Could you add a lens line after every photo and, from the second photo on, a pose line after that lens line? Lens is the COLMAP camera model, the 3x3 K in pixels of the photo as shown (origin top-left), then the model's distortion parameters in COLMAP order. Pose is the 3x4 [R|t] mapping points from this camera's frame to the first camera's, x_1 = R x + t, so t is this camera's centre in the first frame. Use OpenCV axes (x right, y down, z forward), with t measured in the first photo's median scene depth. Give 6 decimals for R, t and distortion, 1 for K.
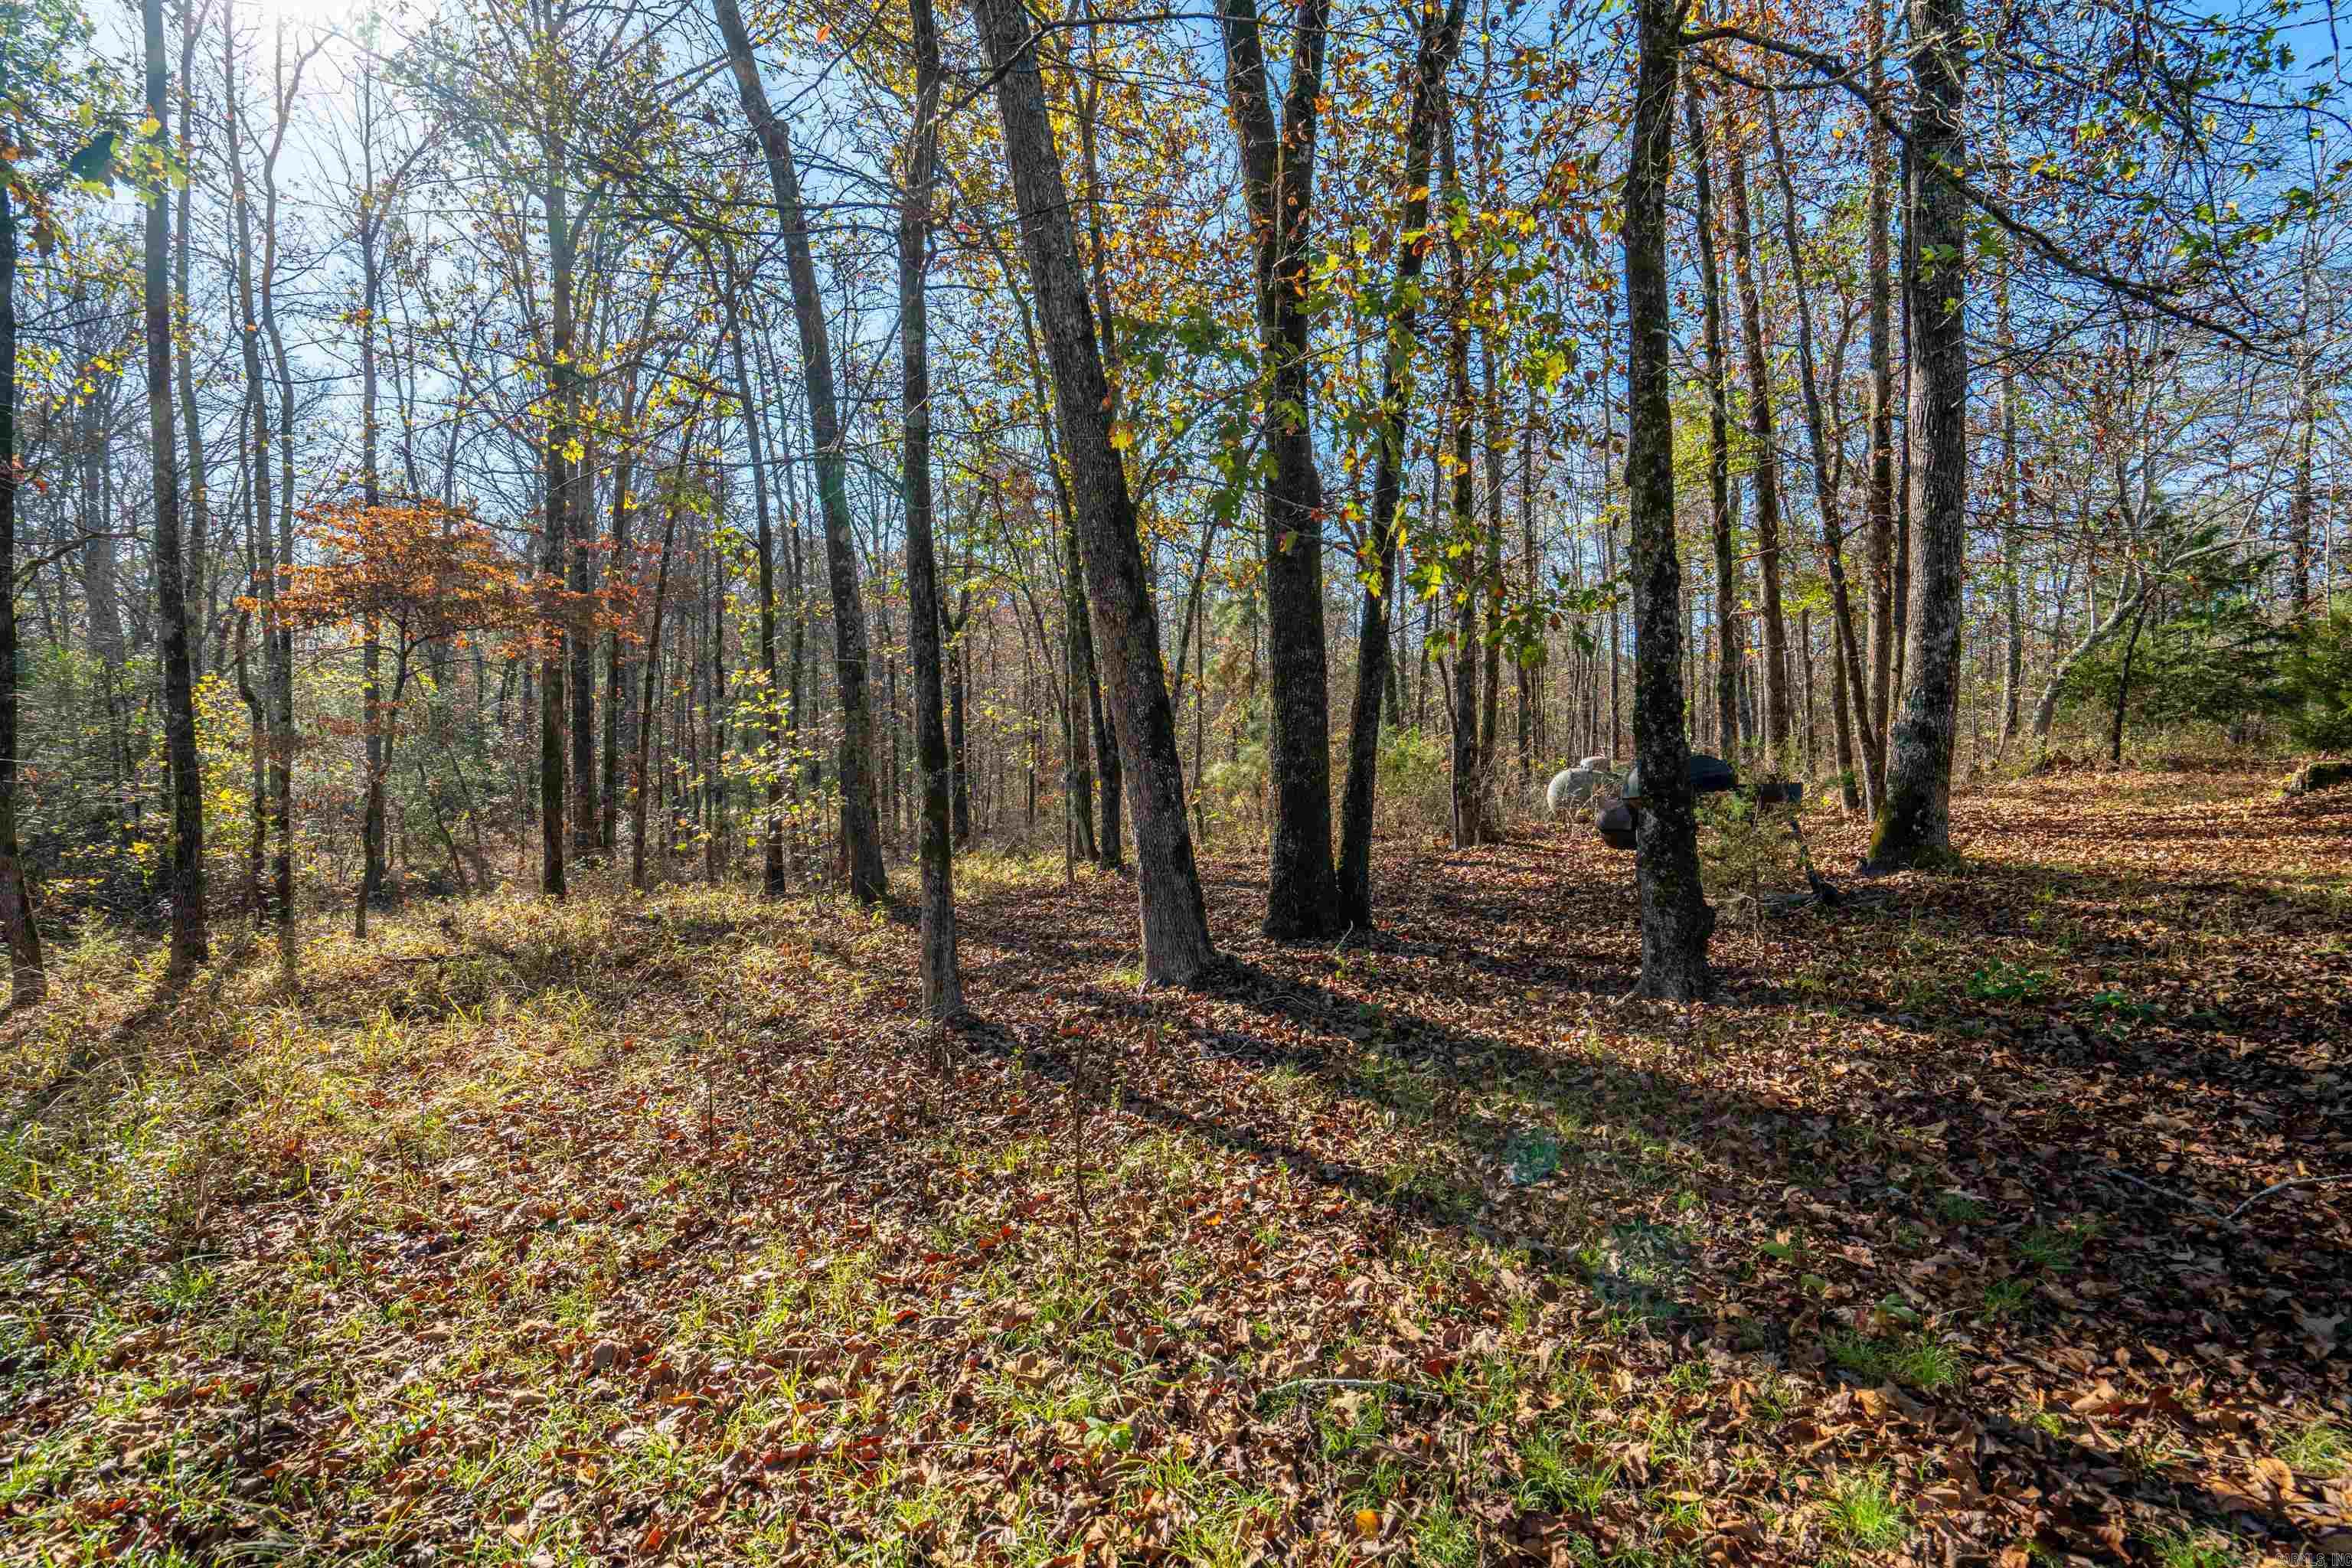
lens RADIAL K [[1055.4, 0, 1176.2], [0, 1055.4, 779.7], [0, 0, 1]] dist [-0.000277, -0.000022]
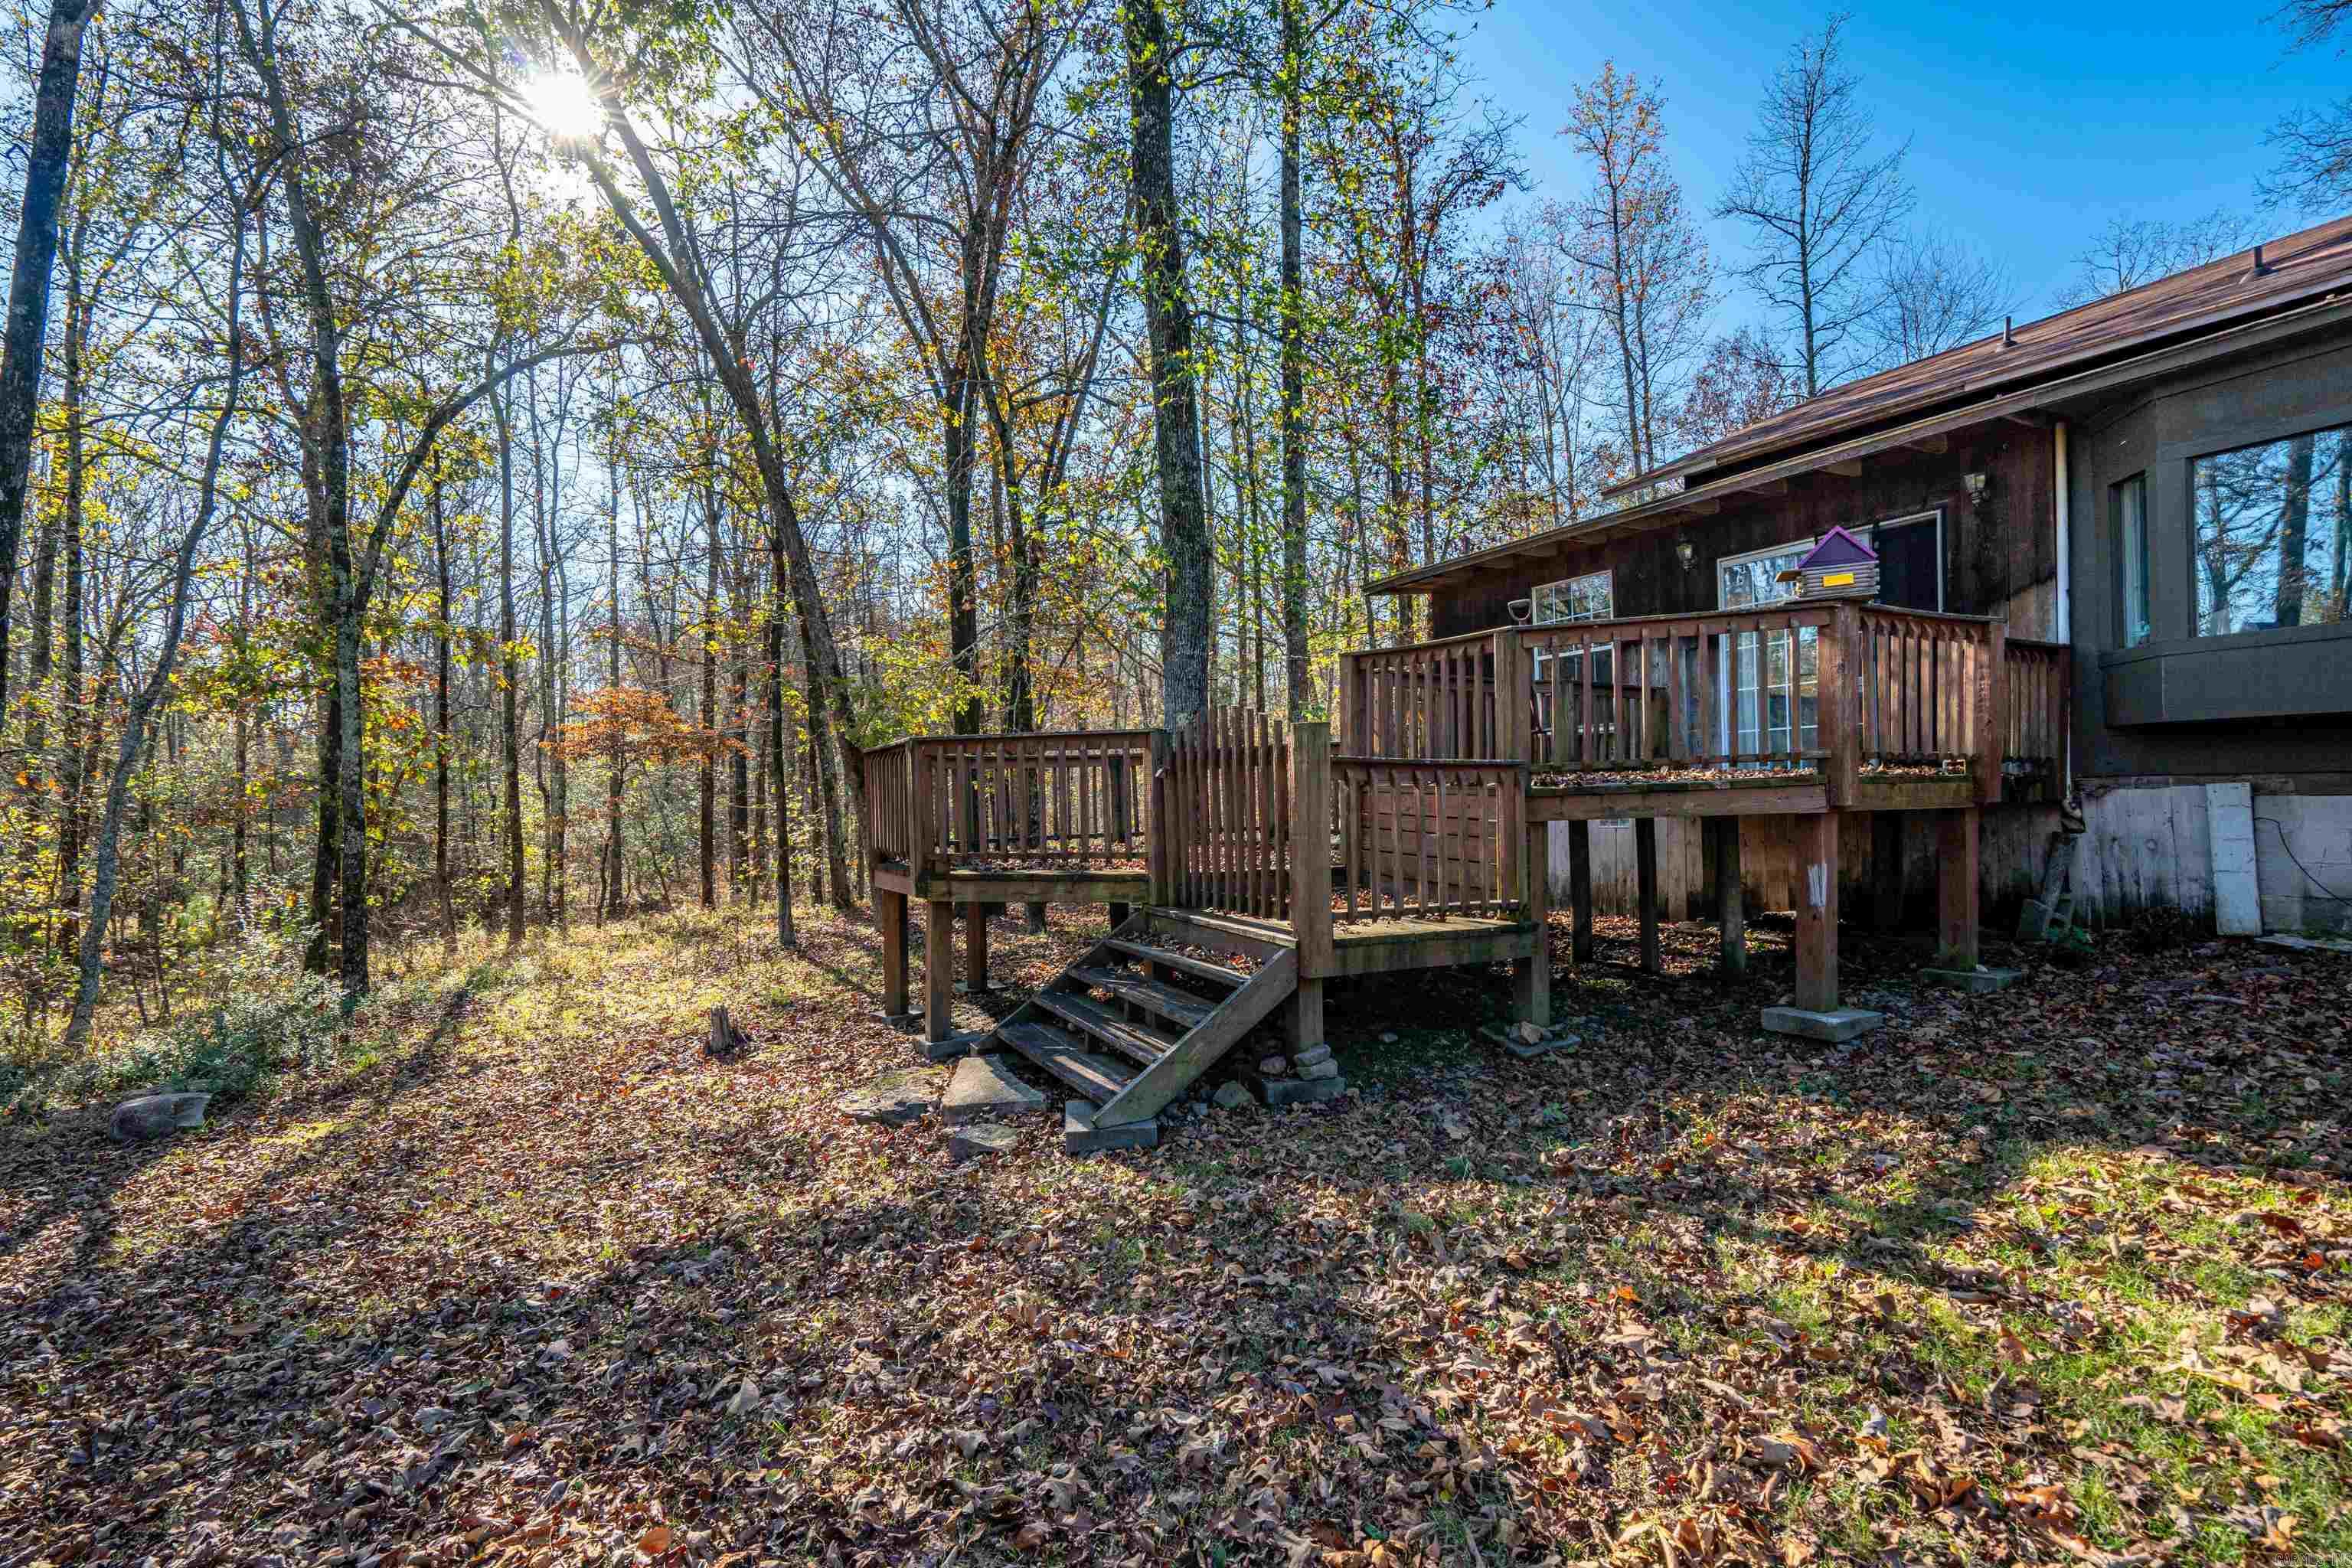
lens RADIAL K [[1055.4, 0, 1182.6], [0, 1055.4, 790.5], [0, 0, 1]] dist [-0.000277, -0.000022]
pose [[0.985847, -0.012292, -0.167197, 0.384418], [0.008595, 0.999703, -0.022820, -0.029765], [0.167428, 0.021060, 0.985659, -0.459361]]
